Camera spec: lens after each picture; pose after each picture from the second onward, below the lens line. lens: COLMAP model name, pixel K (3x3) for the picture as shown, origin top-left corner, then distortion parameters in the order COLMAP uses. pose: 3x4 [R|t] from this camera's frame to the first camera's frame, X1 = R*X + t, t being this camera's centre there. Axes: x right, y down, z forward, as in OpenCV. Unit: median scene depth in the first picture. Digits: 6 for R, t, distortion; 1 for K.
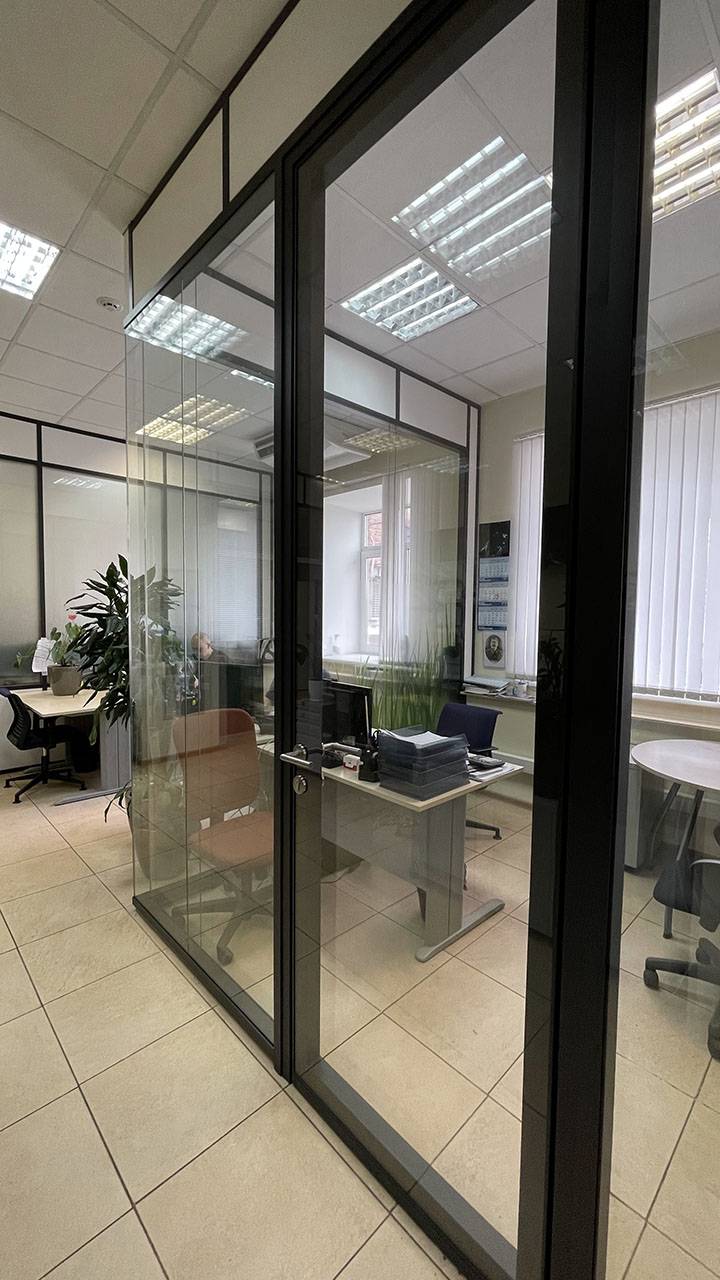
lens RADIAL K [[513.9, 0, 368.2], [0, 513.9, 638.7], [0, 0, 1]] dist [-0.009540, 0.000437]
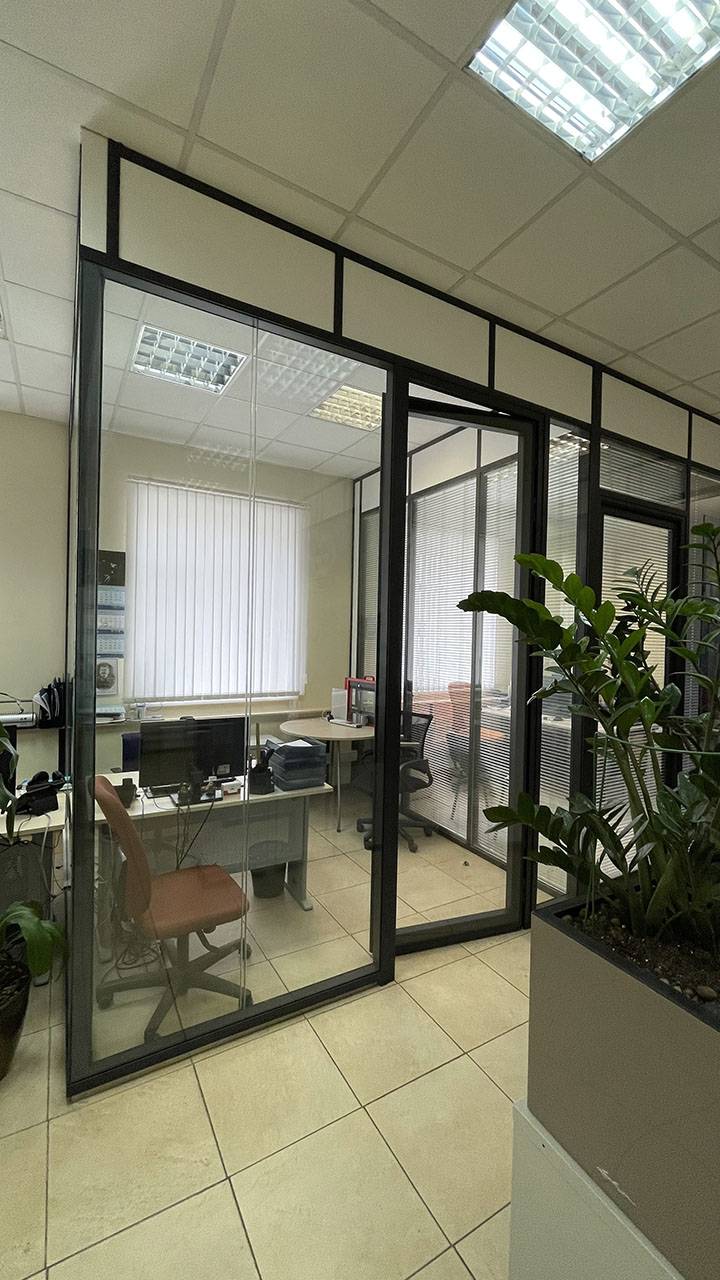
lens RADIAL K [[513.9, 0, 368.2], [0, 513.9, 638.7], [0, 0, 1]] dist [-0.009540, 0.000437]
pose [[0.241348, -0.017692, 0.970277, -1.055628], [0.031974, 0.999436, 0.010270, -0.083810], [-0.969912, 0.028545, 0.241777, 0.458609]]
